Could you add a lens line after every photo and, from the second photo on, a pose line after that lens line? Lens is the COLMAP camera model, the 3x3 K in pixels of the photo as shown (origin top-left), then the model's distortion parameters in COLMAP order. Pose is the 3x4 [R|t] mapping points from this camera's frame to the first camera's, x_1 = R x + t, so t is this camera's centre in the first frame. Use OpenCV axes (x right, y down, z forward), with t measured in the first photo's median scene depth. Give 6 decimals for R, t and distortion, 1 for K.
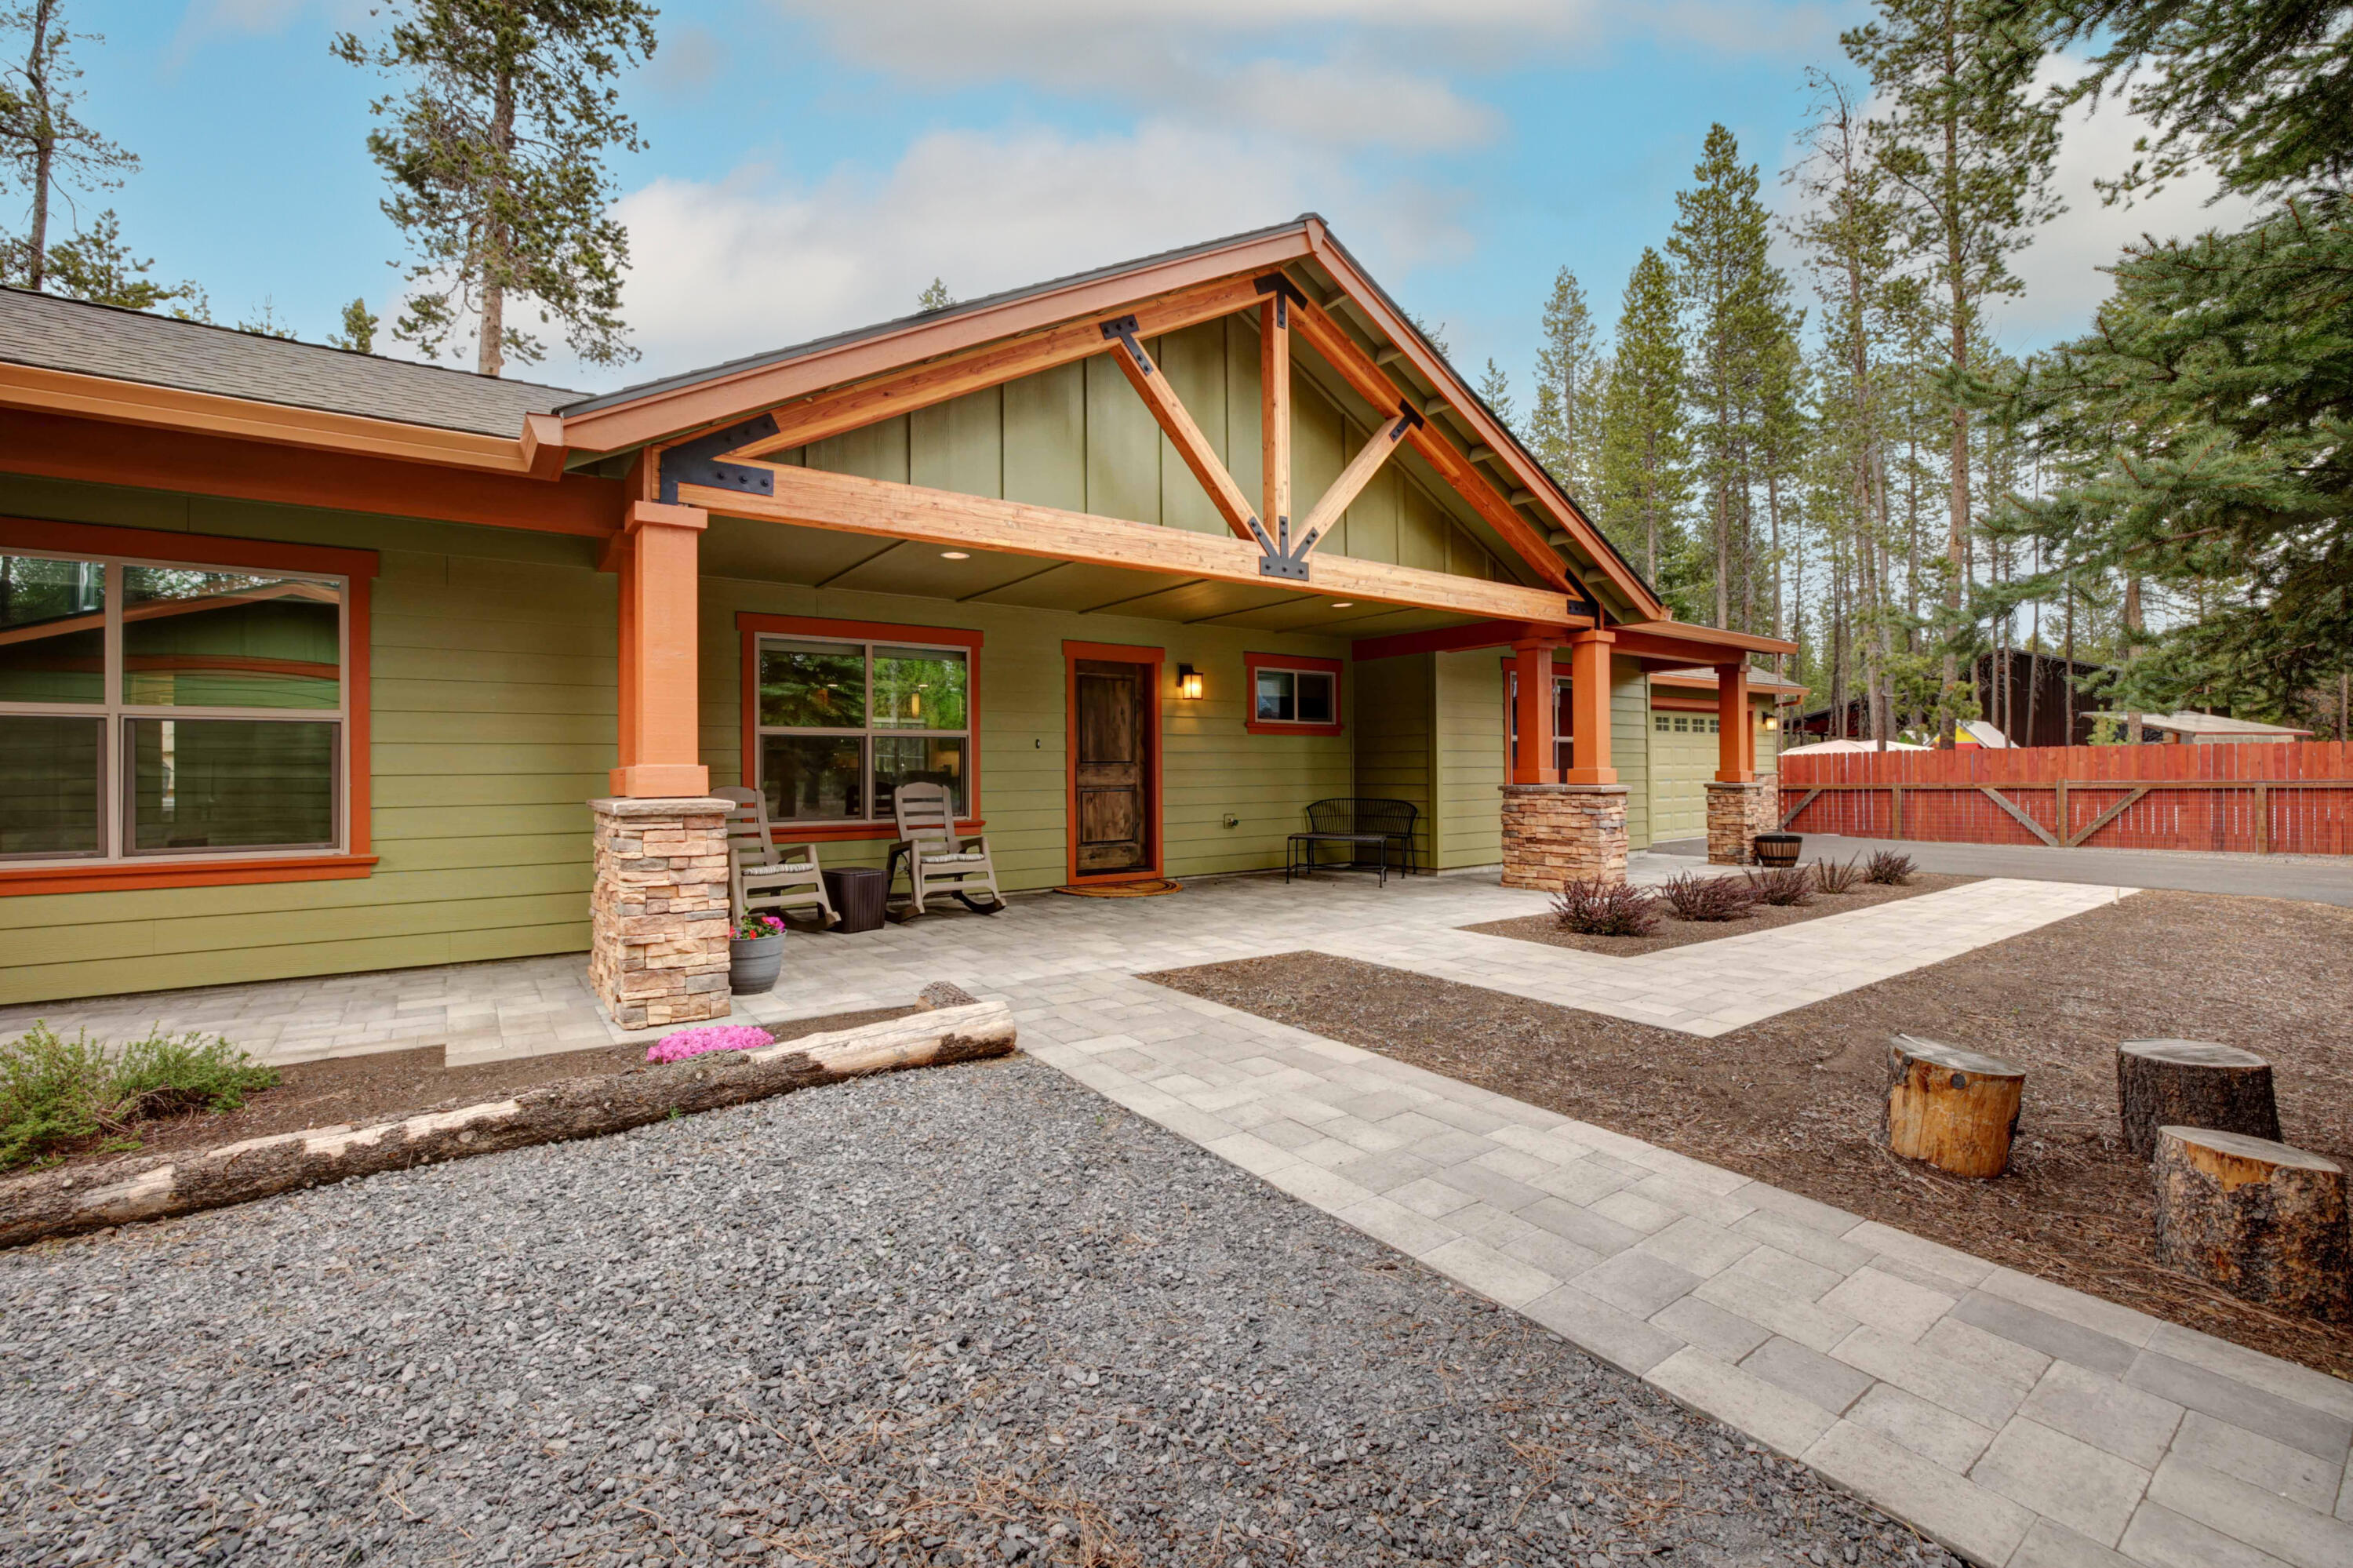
lens RADIAL K [[1001.2, 0, 1179.1], [0, 1001.2, 776.0], [0, 0, 1]] dist [-0.043870, 0.013244]
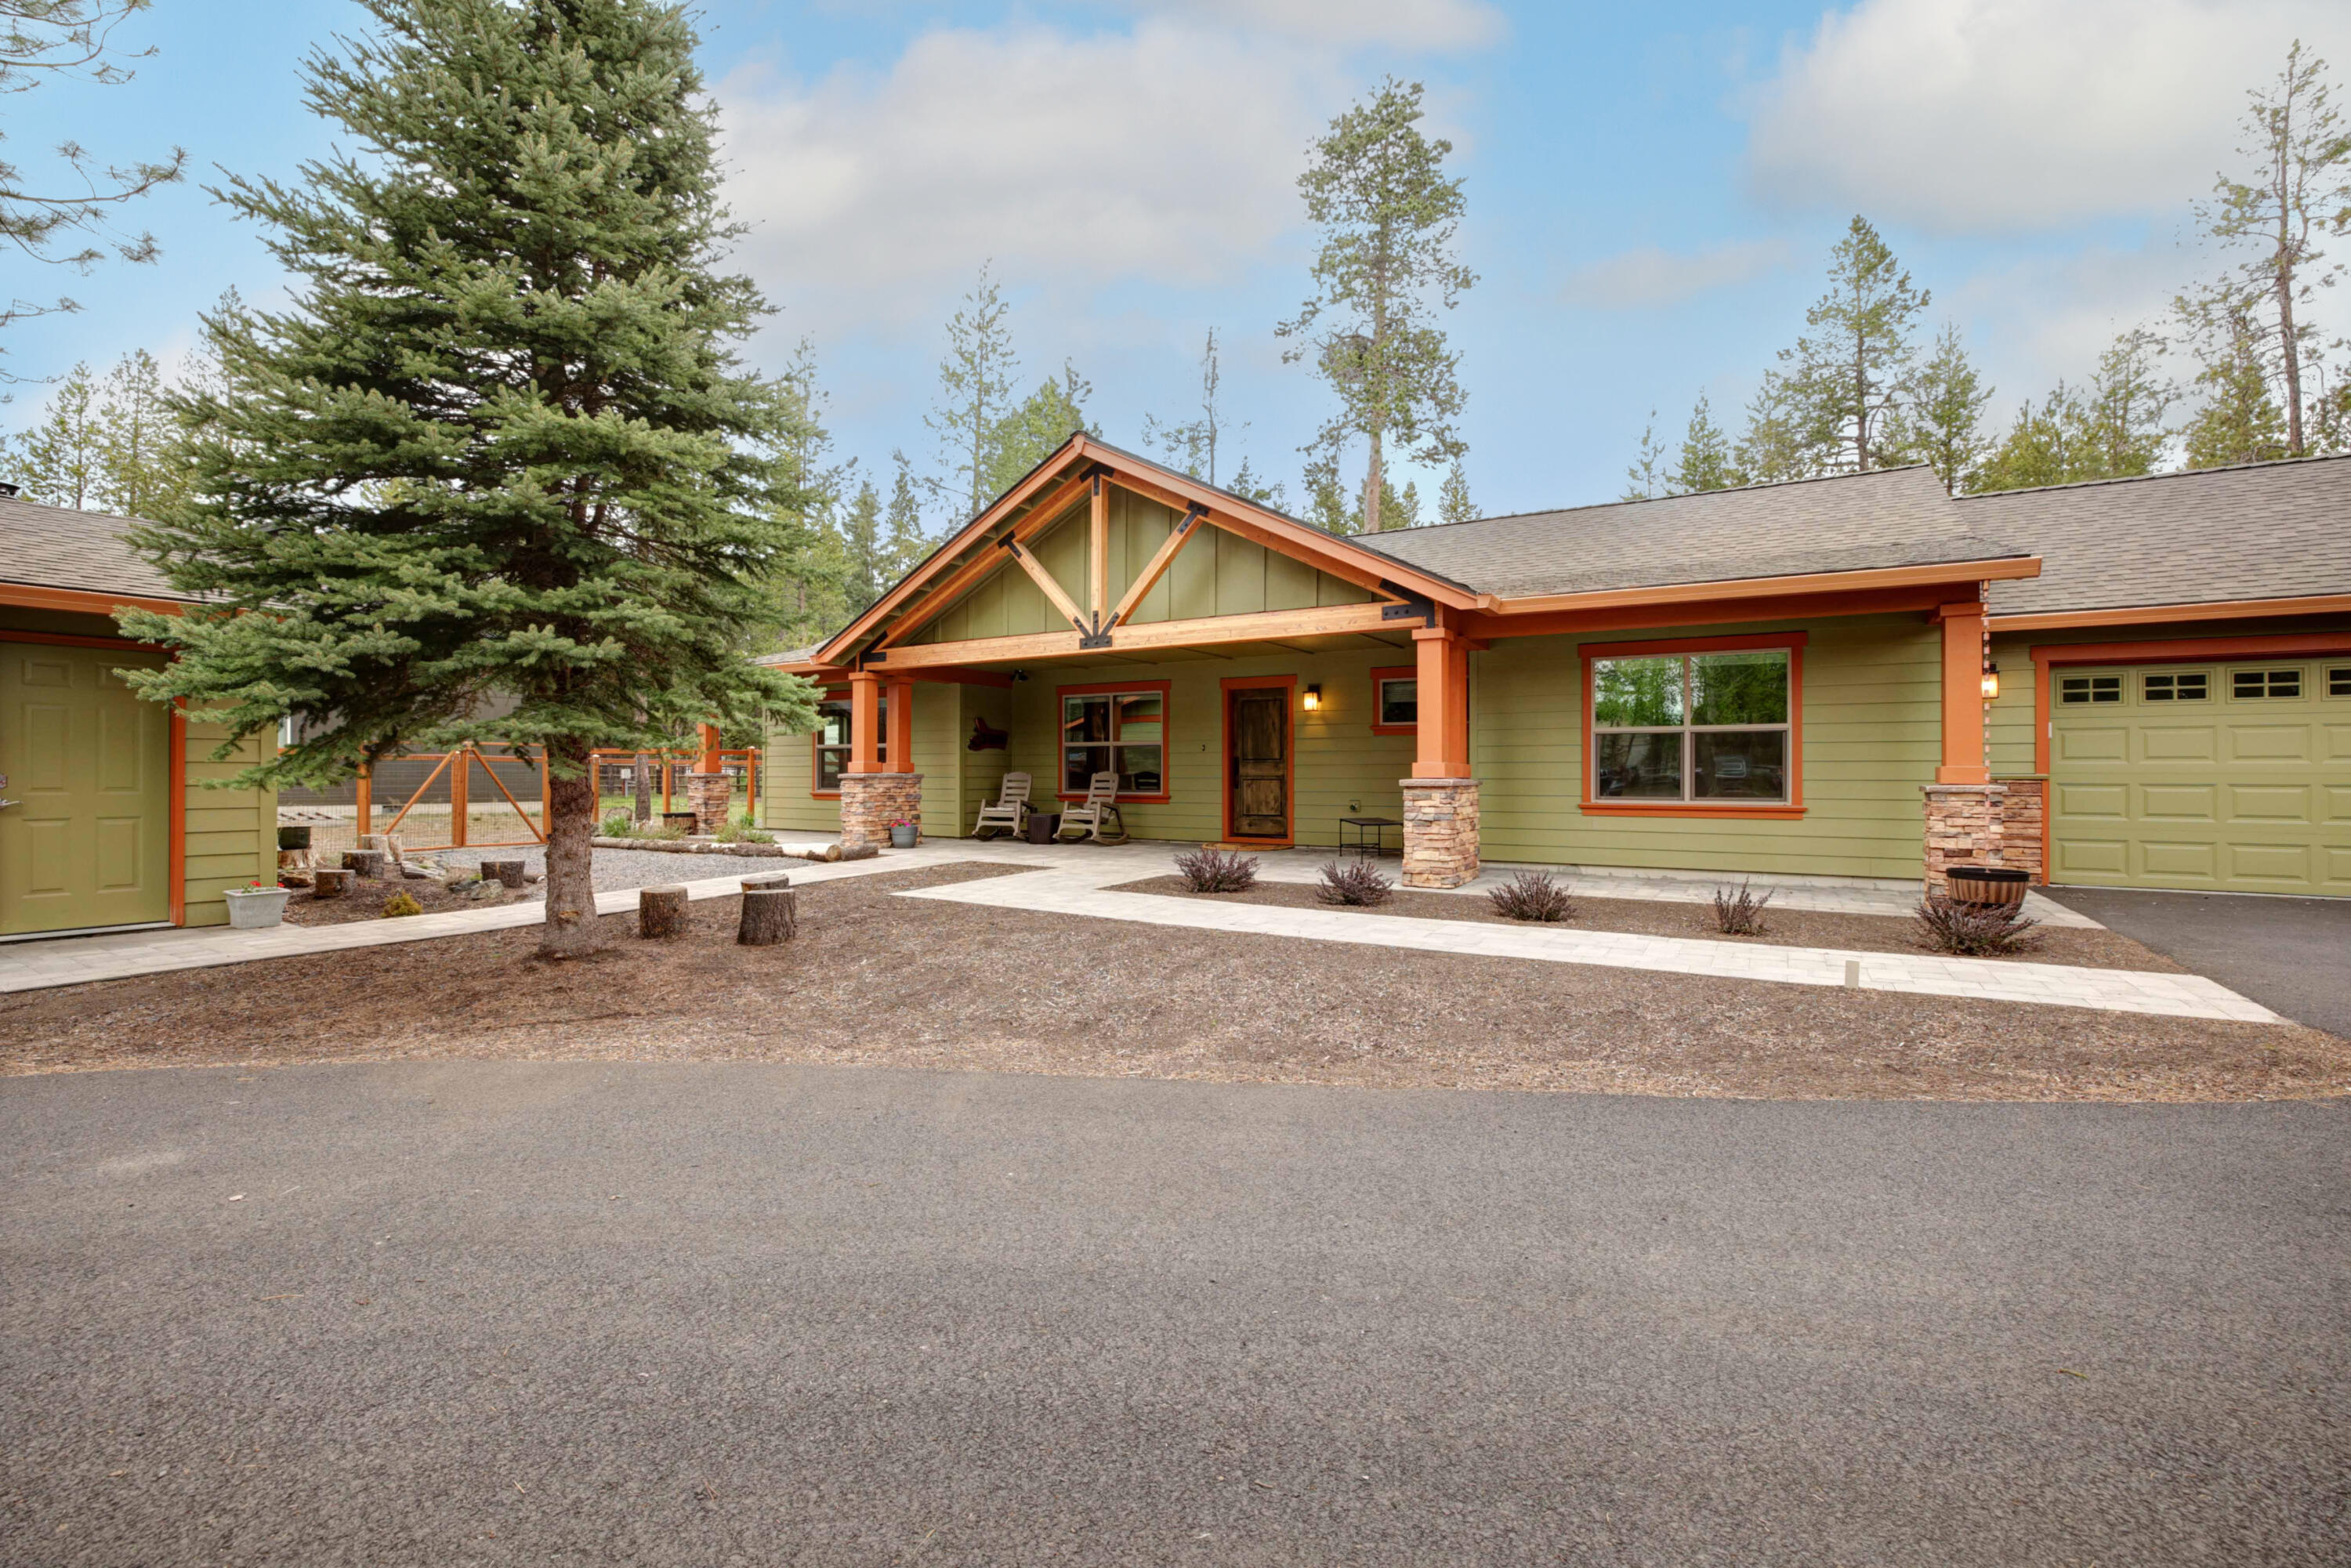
lens RADIAL K [[998.7, 0, 1175.5], [0, 998.7, 784.0], [0, 0, 1]] dist [-0.051887, 0.018449]
pose [[0.389097, 0.016066, -0.921057, 1.117778], [-0.009329, 0.999865, 0.013500, 0.002850], [0.921150, 0.003340, 0.389194, 0.316249]]
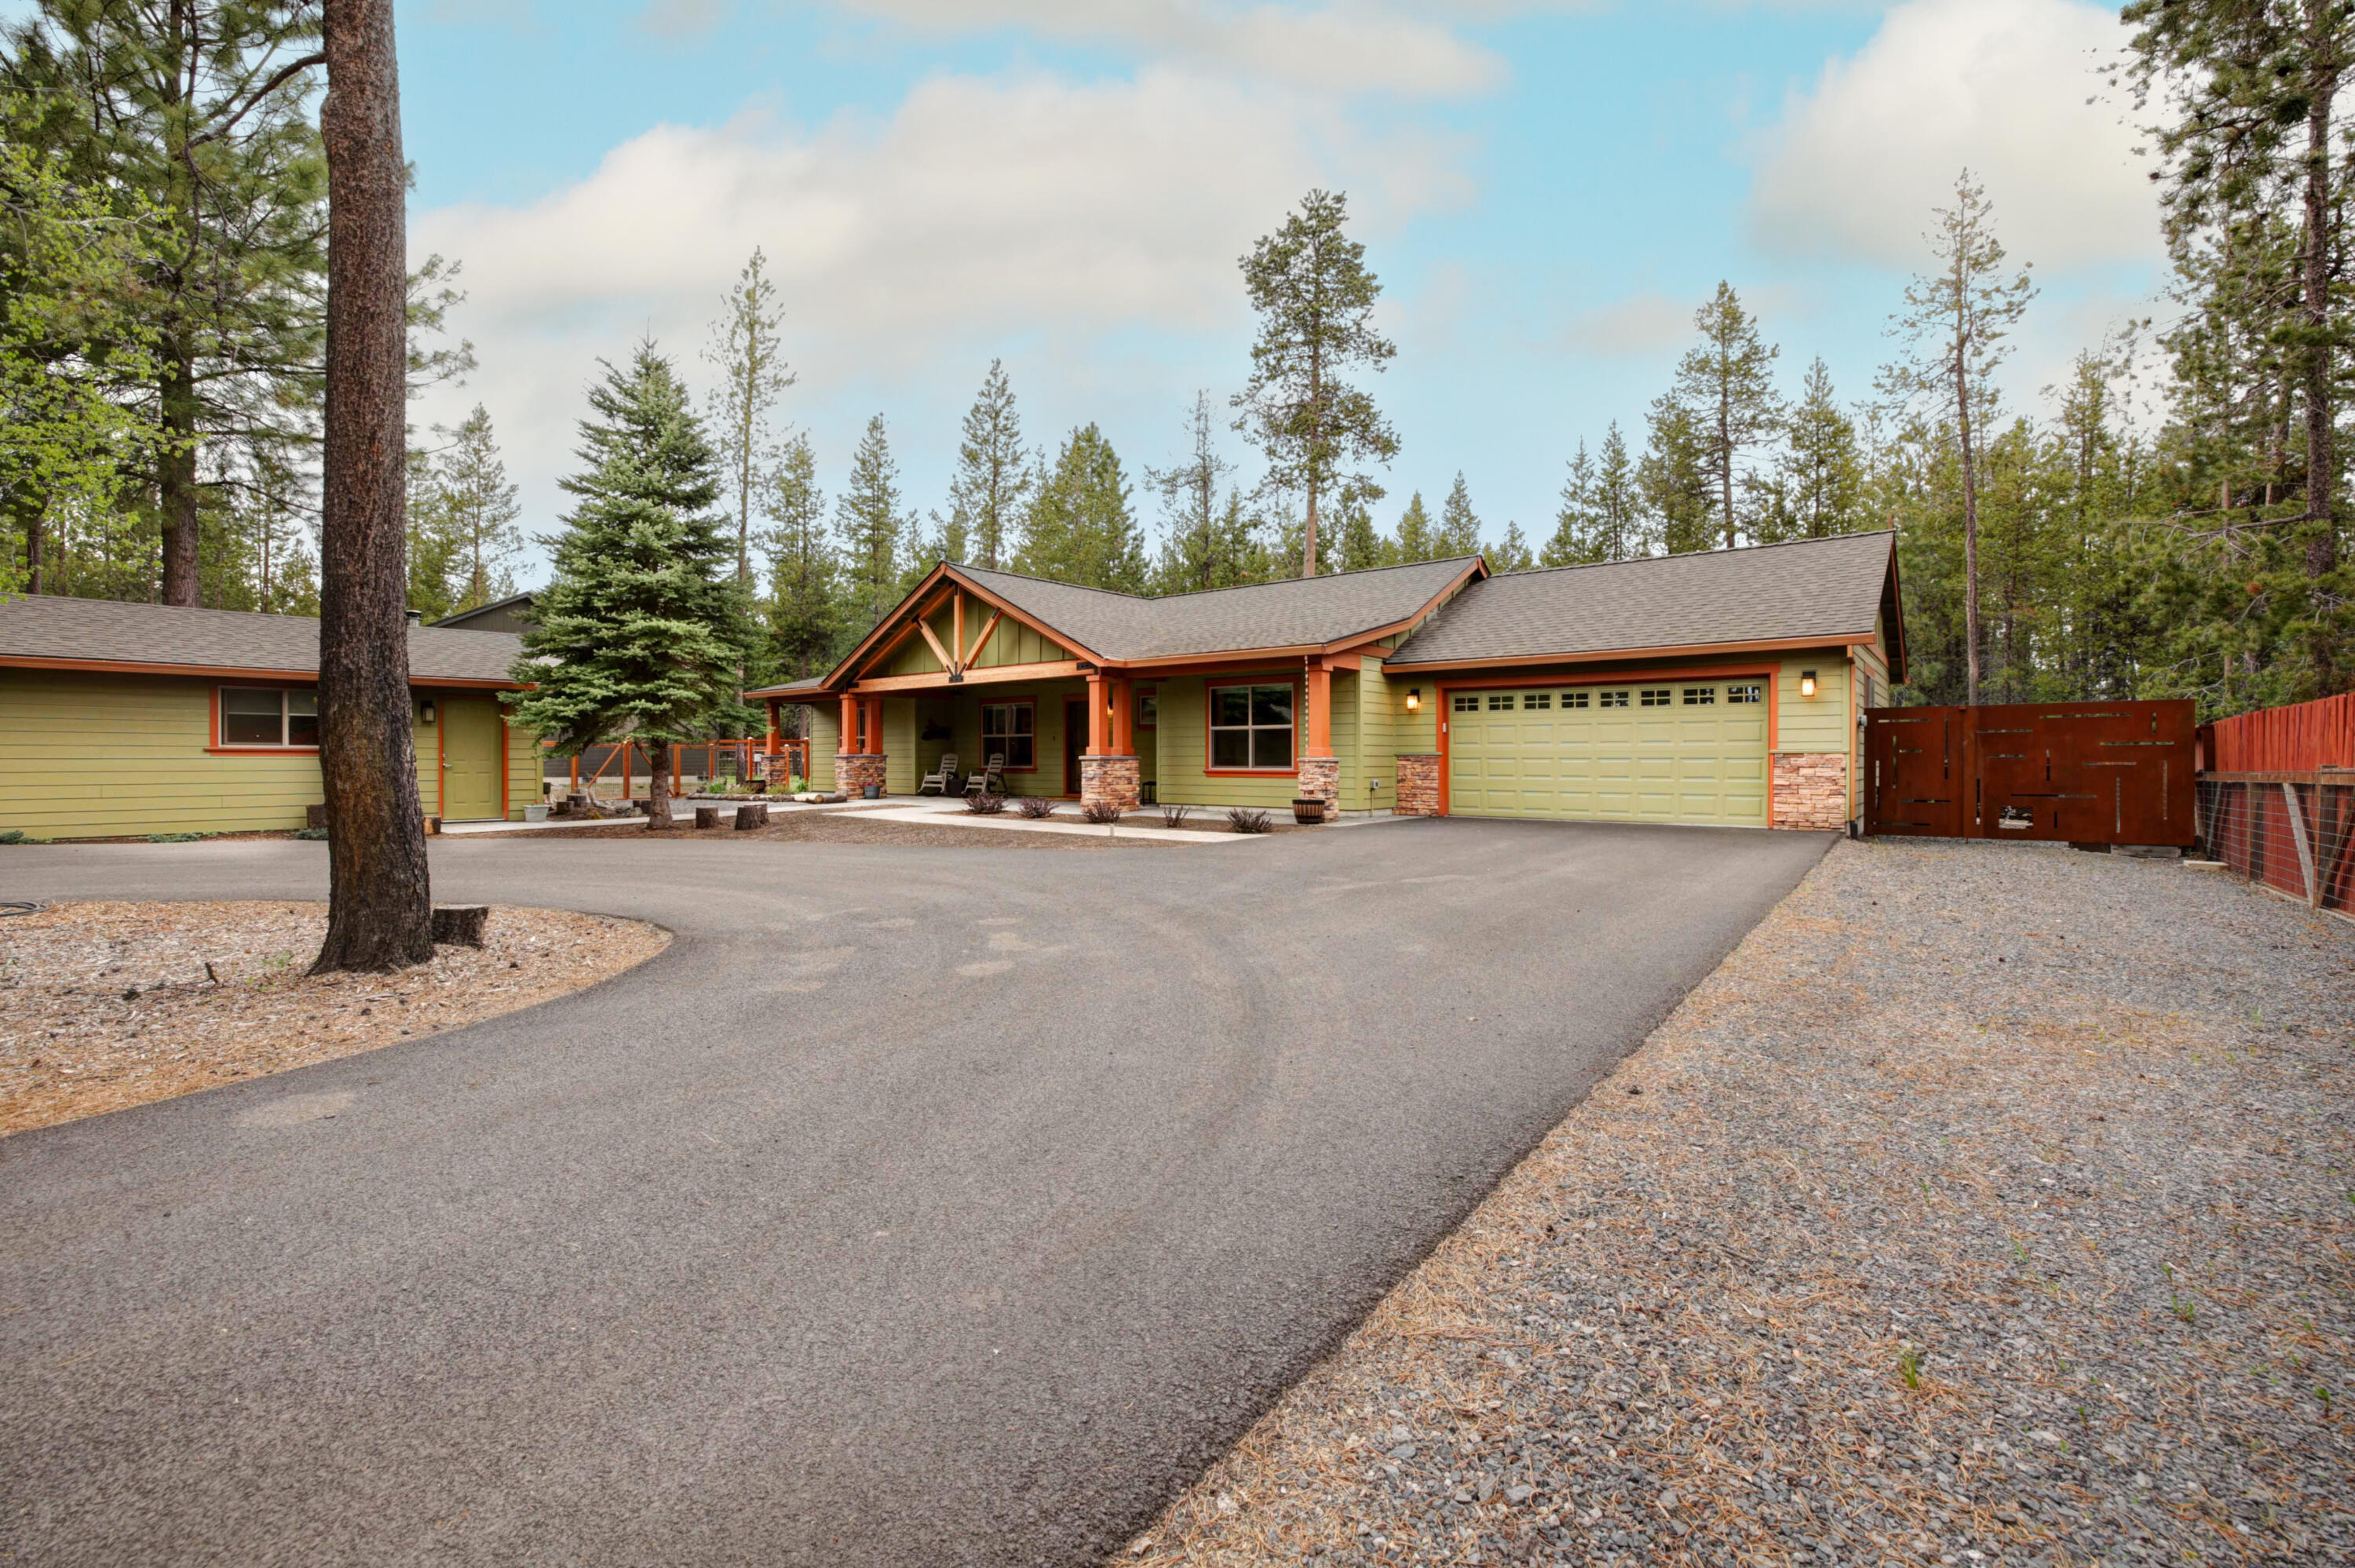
lens RADIAL K [[988.5, 0, 1185.1], [0, 988.5, 800.8], [0, 0, 1]] dist [-0.036807, 0.000048]
pose [[0.273033, 0.046789, -0.960866, 2.045677], [-0.007907, 0.998892, 0.046393, 0.005821], [0.961972, -0.005069, 0.273101, 0.566190]]
